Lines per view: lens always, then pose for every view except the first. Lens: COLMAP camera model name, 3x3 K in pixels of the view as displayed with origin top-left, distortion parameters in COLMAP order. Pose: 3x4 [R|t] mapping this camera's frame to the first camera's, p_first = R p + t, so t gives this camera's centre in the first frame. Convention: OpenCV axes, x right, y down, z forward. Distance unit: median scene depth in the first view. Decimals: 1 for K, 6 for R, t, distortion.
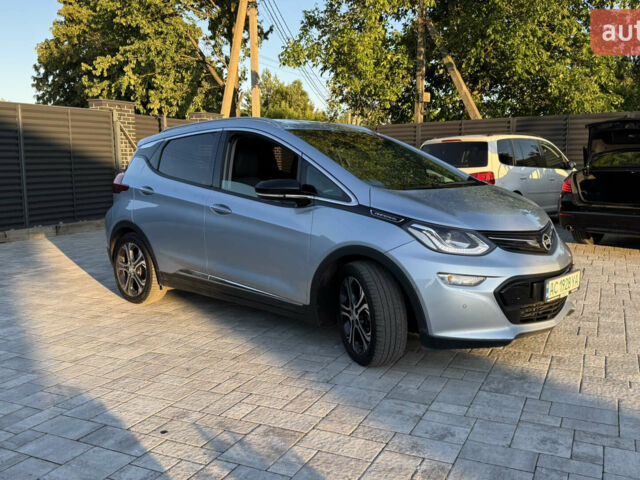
lens RADIAL K [[593.2, 0, 320.0], [0, 593.2, 240.0], [0, 0, 1]] dist [0.147641, -0.295356]
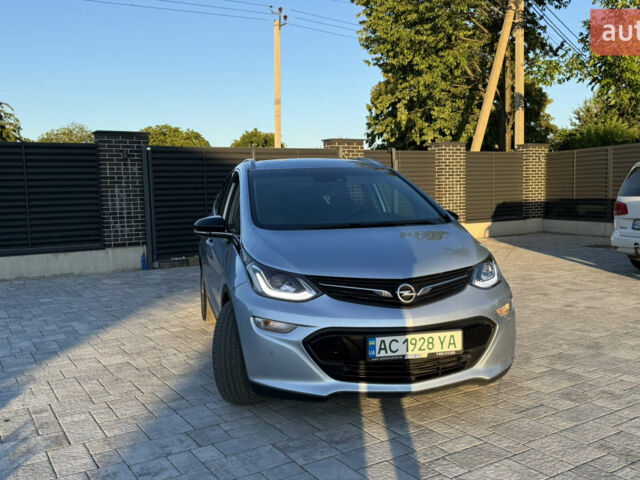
lens RADIAL K [[593.2, 0, 320.0], [0, 593.2, 240.0], [0, 0, 1]] dist [0.147641, -0.295356]
pose [[0.844024, 0.026312, -0.535659, 0.703569], [-0.048399, 0.998457, -0.027216, -0.042141], [0.534116, 0.048896, 0.843996, 0.191178]]
